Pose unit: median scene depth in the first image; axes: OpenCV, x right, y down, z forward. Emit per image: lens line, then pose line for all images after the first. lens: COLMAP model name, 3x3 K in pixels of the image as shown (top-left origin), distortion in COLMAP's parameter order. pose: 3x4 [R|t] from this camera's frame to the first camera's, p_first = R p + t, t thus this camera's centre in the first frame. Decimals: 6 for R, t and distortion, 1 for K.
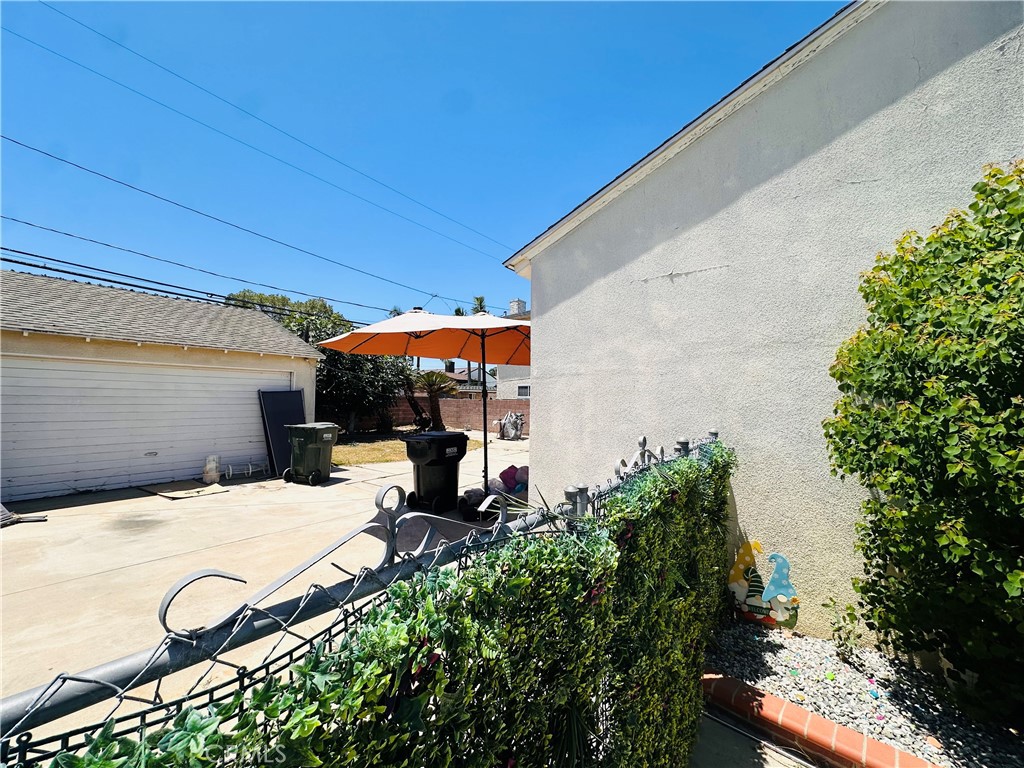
lens RADIAL K [[408.5, 0, 513.7], [0, 408.5, 381.2], [0, 0, 1]] dist [-0.002732, 0.000112]
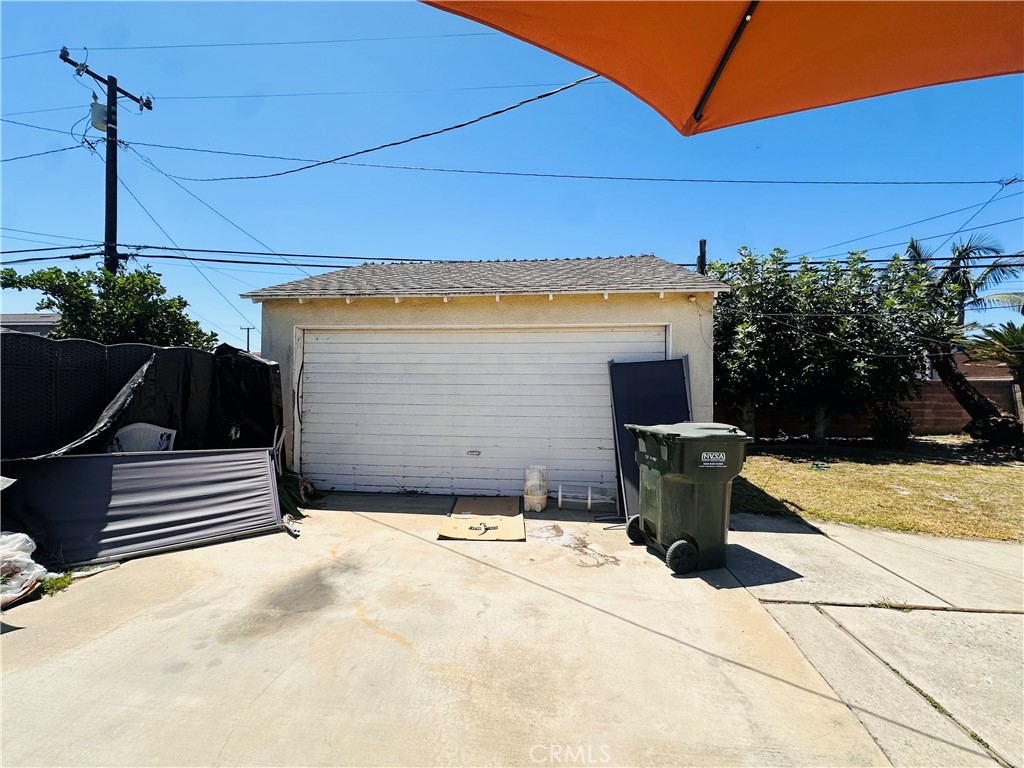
lens RADIAL K [[408.5, 0, 515.0], [0, 408.5, 382.8], [0, 0, 1]] dist [-0.002732, 0.000112]
pose [[0.498544, -0.023134, -0.866556, -0.215175], [0.038156, 0.999261, -0.004725, 0.057772], [0.866024, -0.030709, 0.499058, 0.674841]]
